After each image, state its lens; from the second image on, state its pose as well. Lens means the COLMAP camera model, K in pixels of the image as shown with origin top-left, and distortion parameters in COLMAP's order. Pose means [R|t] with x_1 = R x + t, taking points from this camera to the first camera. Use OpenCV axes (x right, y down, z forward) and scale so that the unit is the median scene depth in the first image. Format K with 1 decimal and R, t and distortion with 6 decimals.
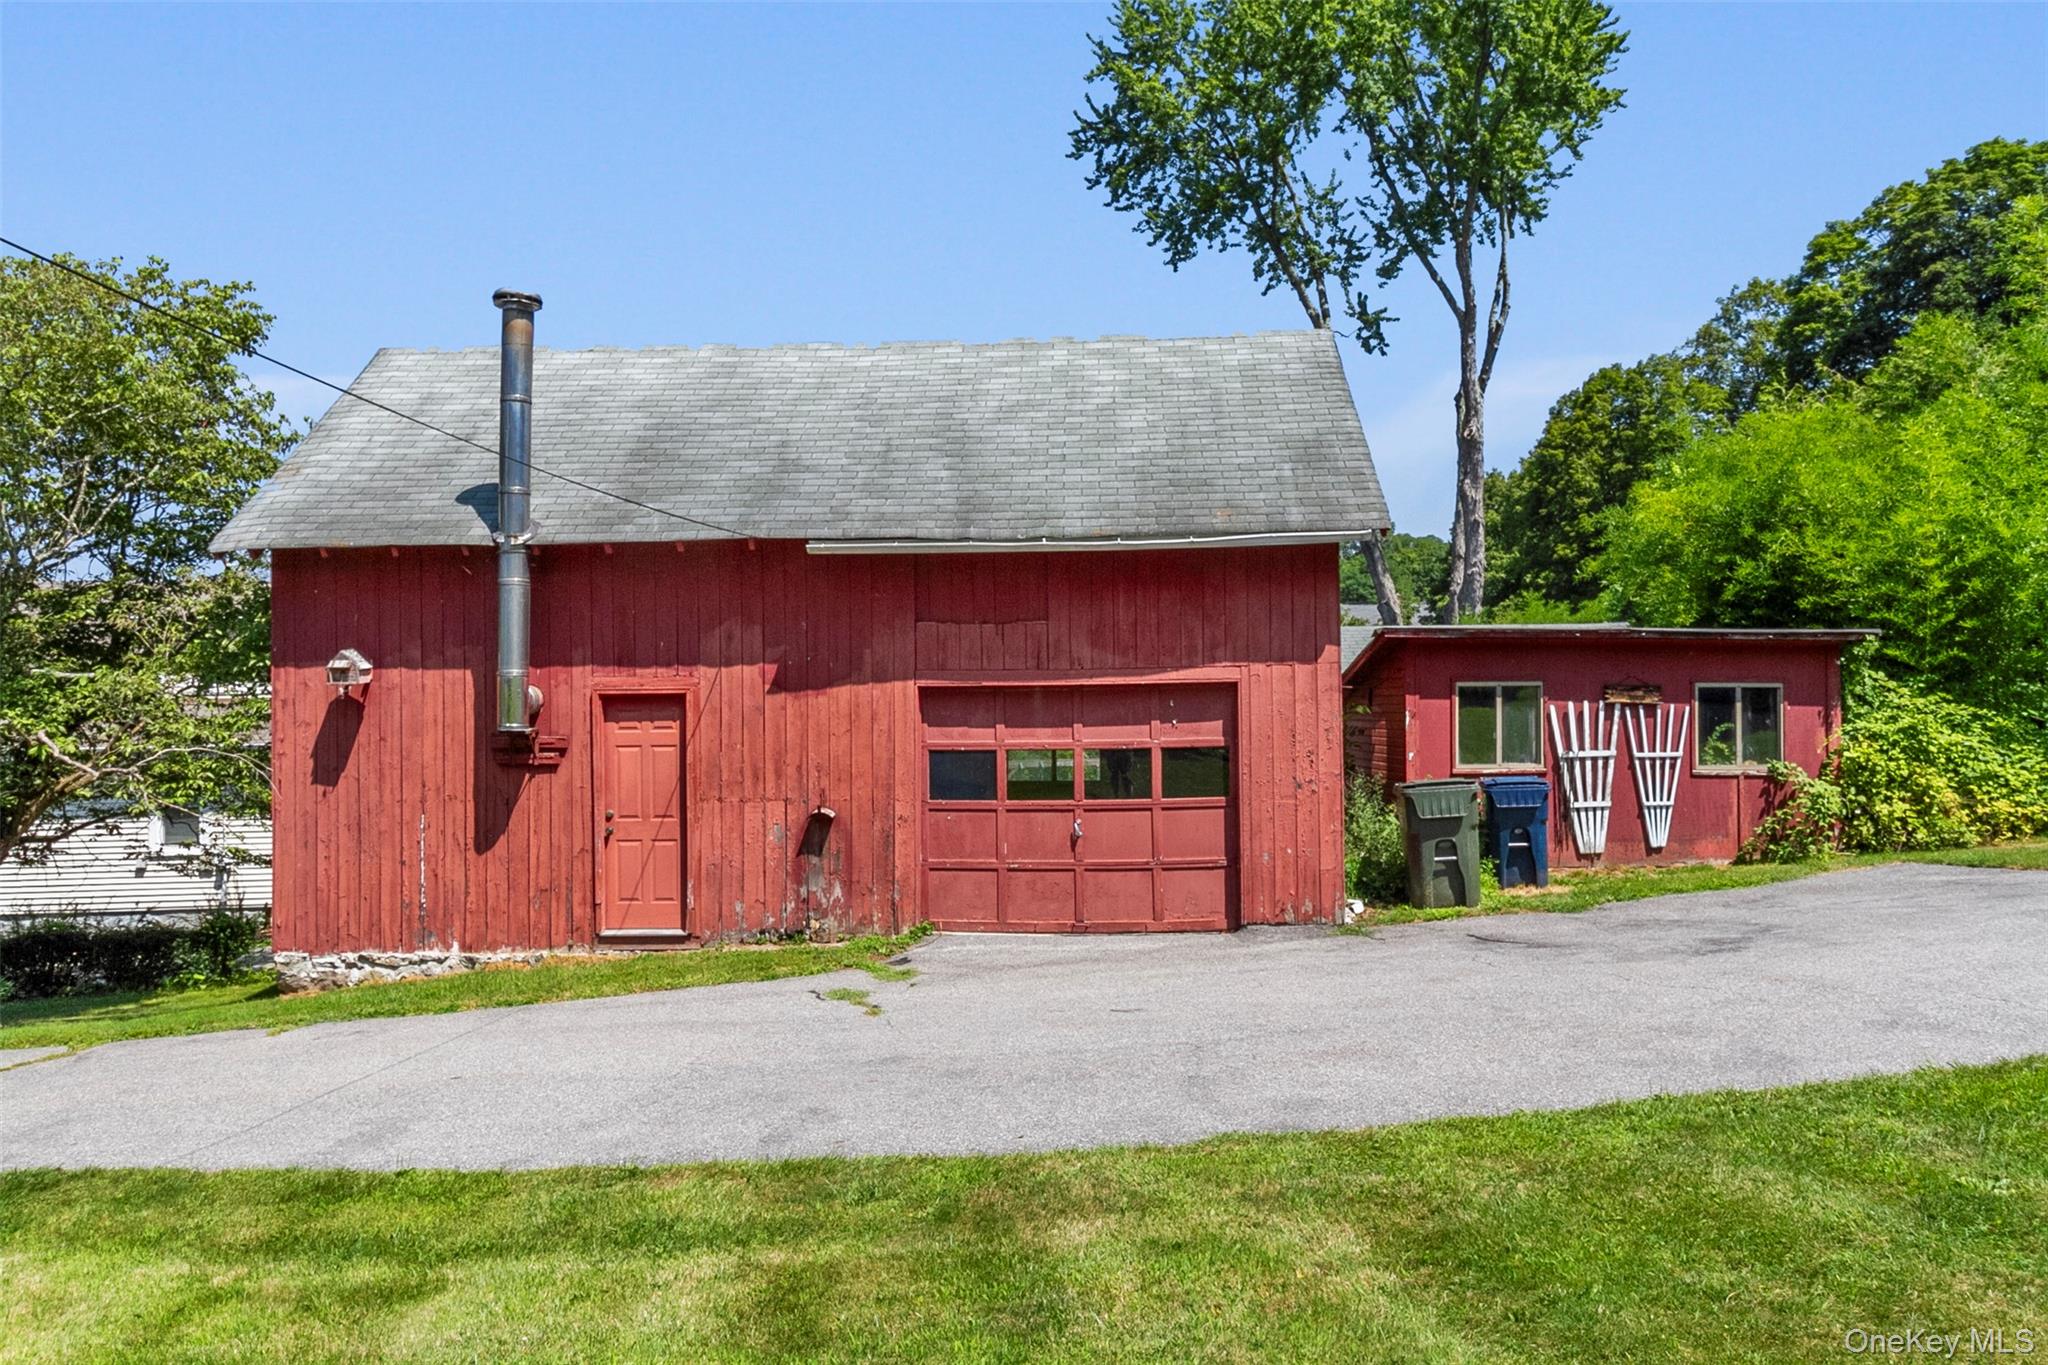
lens RADIAL K [[1564.2, 0, 1028.2], [0, 1564.2, 680.6], [0, 0, 1]] dist [0.005796, 0.001120]
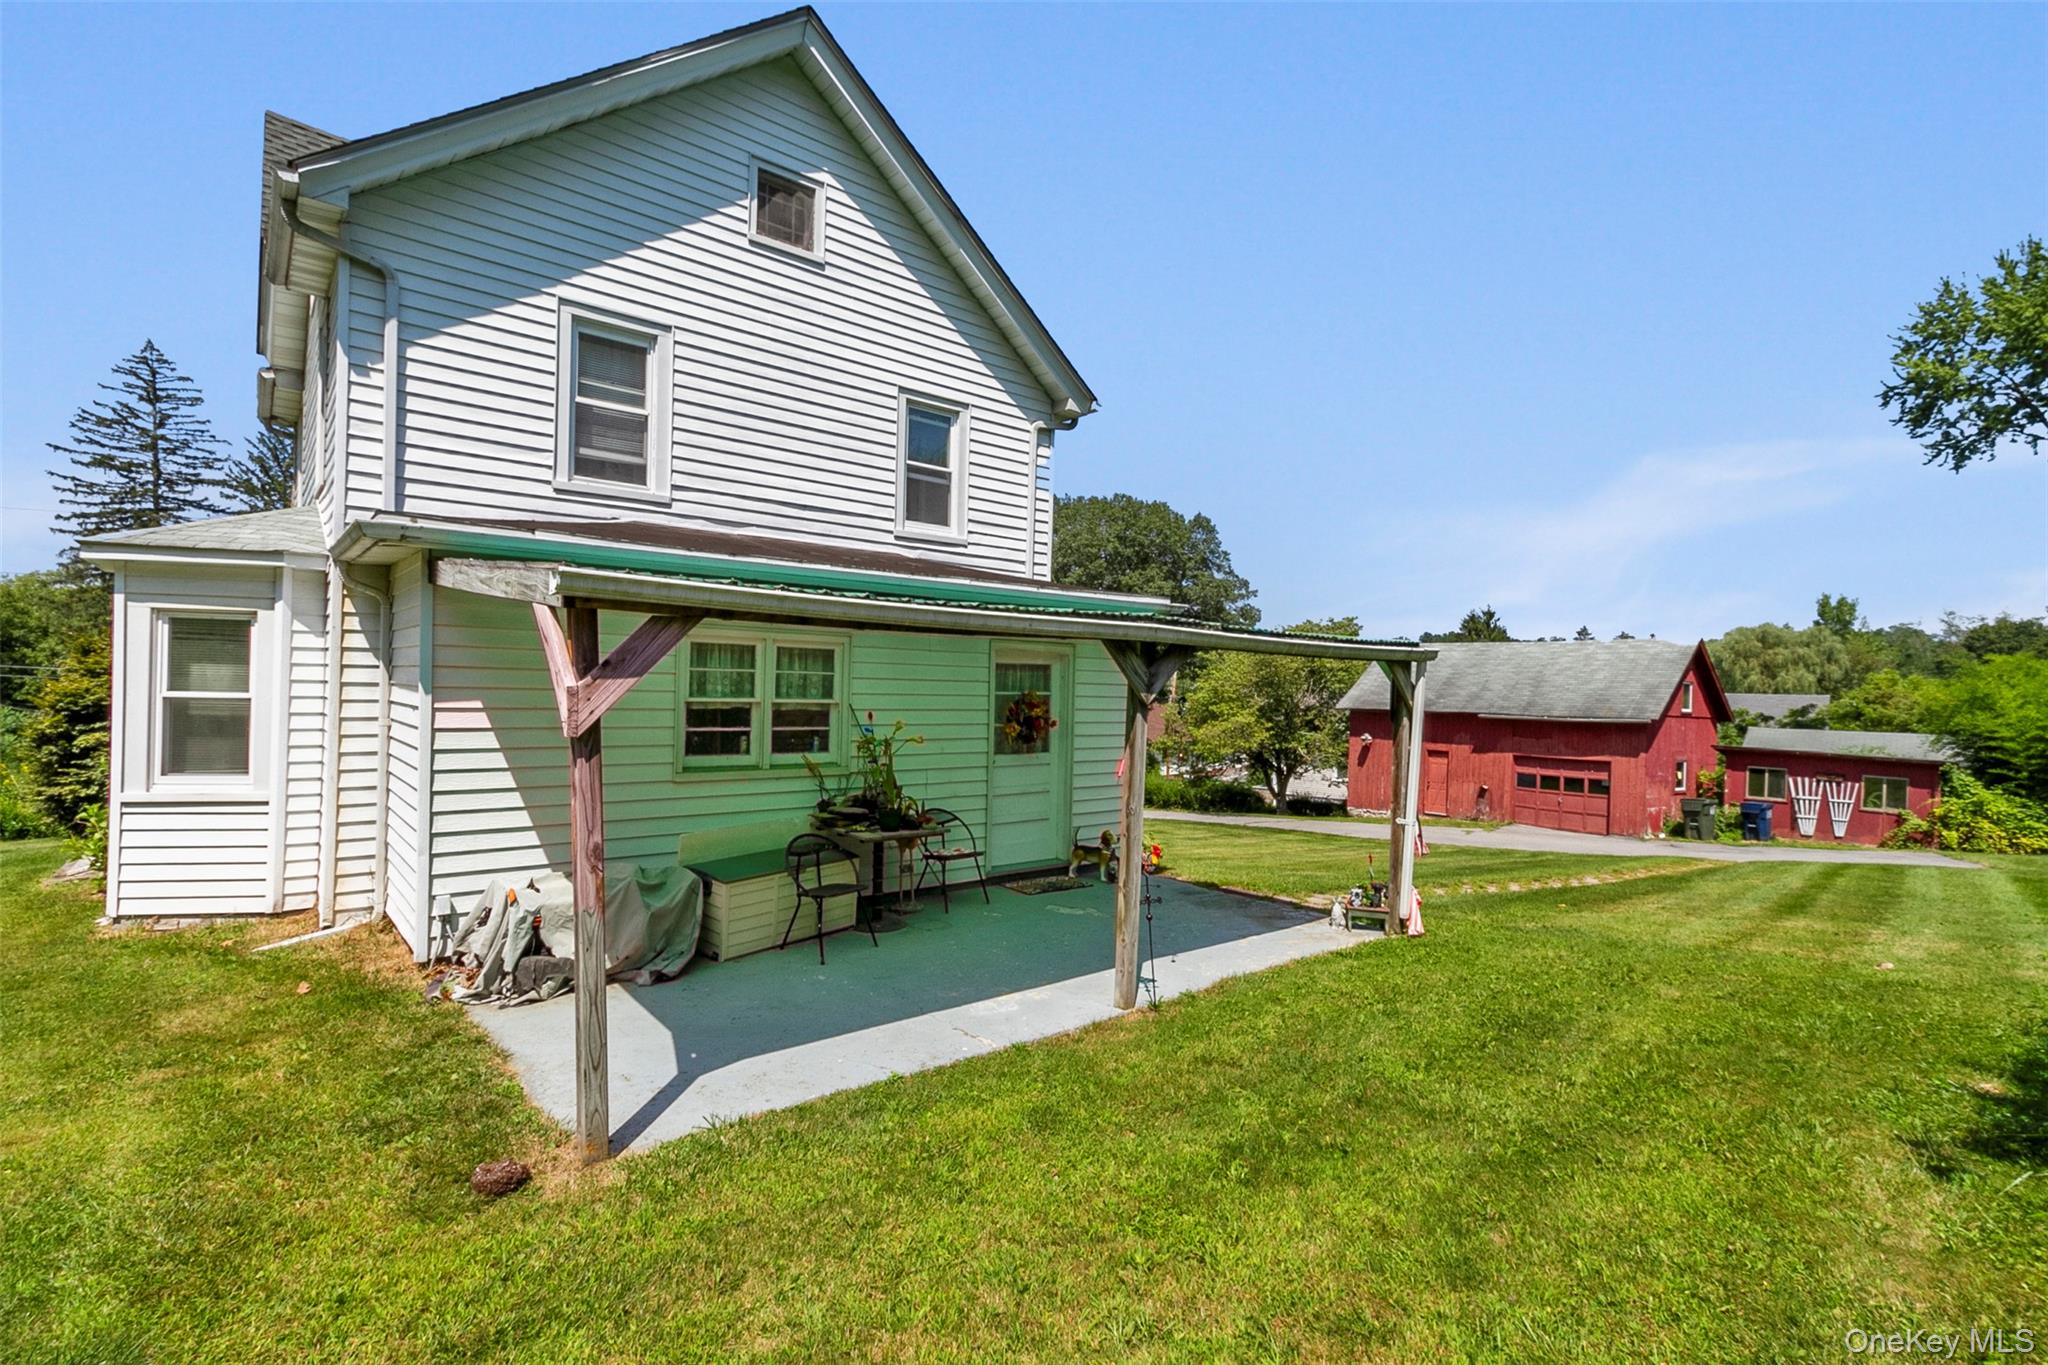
lens RADIAL K [[969.3, 0, 1013.2], [0, 969.3, 682.5], [0, 0, 1]] dist [0.005552, 0.000130]
pose [[0.644701, 0.026770, -0.763966, 0.875423], [-0.023908, 0.999604, 0.014852, -0.164986], [0.764061, 0.008689, 0.645085, -1.292972]]
